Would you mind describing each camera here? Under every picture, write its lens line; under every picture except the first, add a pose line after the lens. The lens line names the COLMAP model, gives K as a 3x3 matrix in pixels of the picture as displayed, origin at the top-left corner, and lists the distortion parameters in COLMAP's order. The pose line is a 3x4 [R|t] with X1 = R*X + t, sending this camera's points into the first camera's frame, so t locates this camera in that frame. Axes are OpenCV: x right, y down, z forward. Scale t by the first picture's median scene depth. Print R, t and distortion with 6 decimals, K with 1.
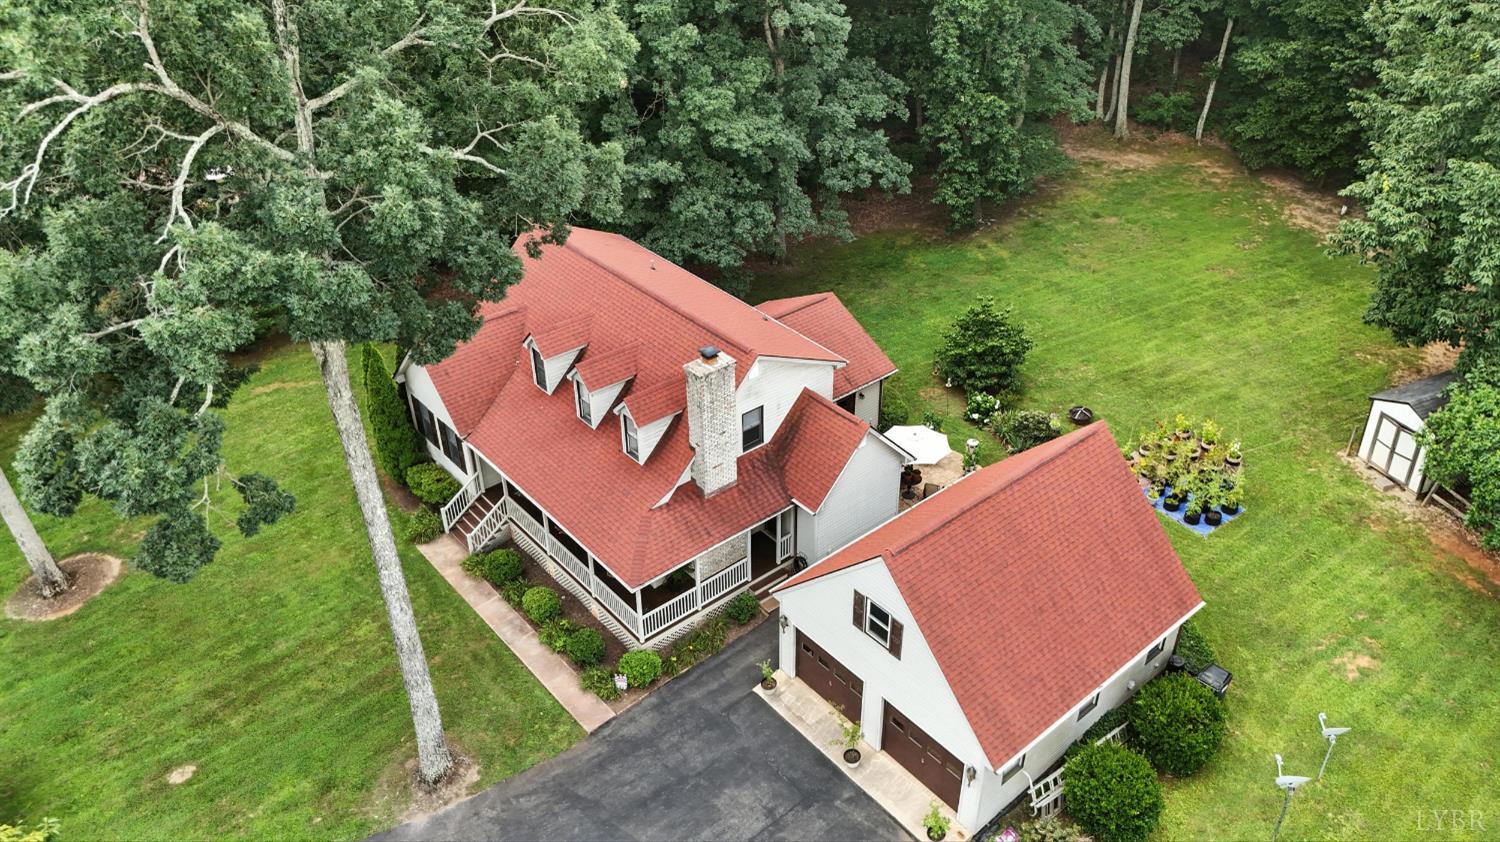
lens RADIAL K [[1096.7, 0, 750.0], [0, 1096.7, 421.0], [0, 0, 1]] dist [0.006003, 0.000441]
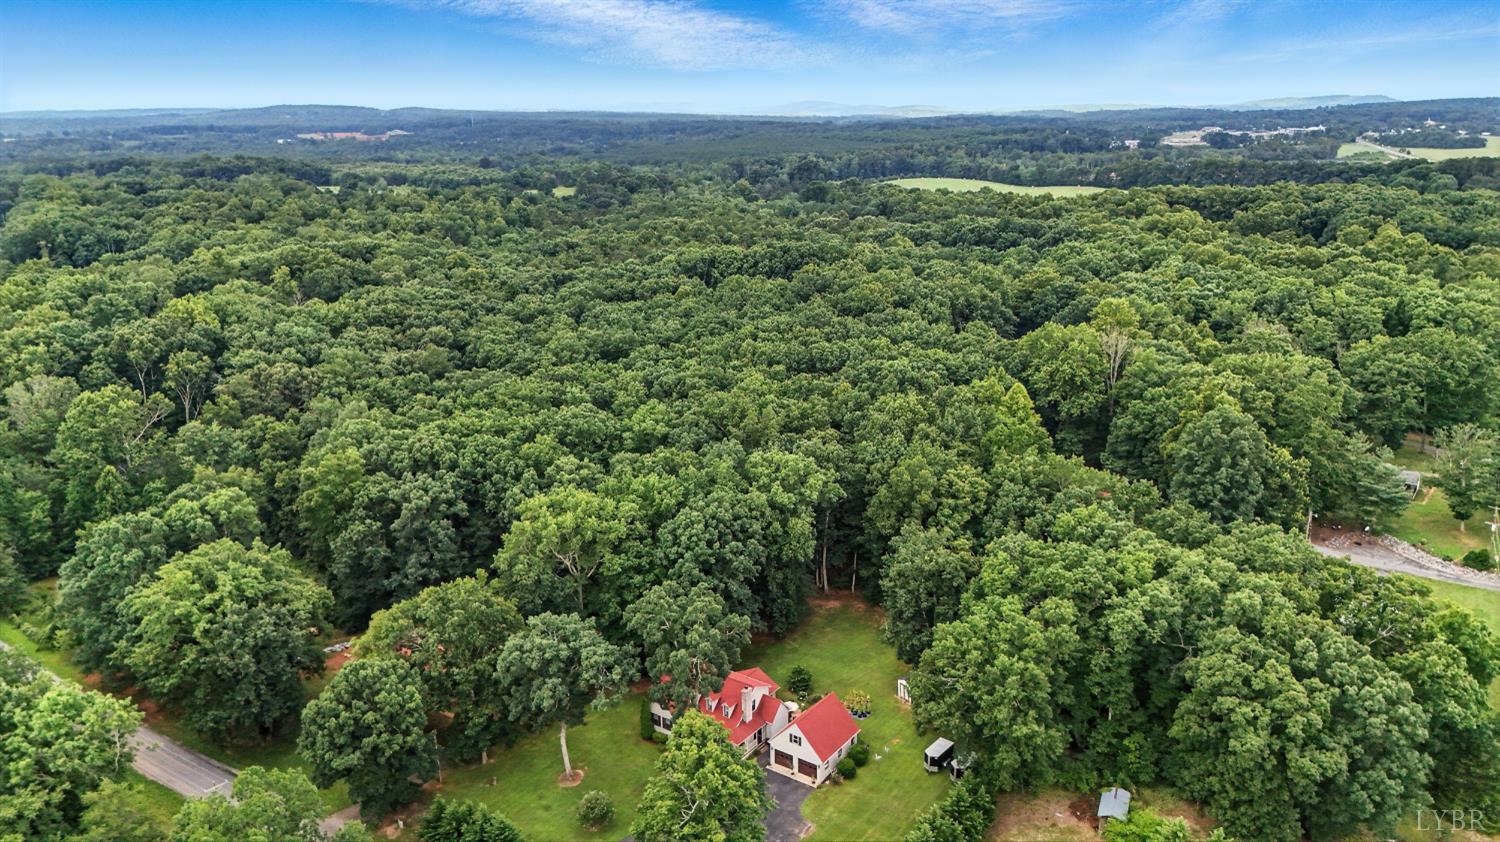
lens RADIAL K [[1096.7, 0, 750.0], [0, 1096.7, 421.0], [0, 0, 1]] dist [0.006003, 0.000441]
pose [[0.966105, -0.071114, 0.248159, -1.022377], [0.143351, 0.947258, -0.286625, 0.186353], [-0.214687, 0.312484, 0.925345, -3.353309]]
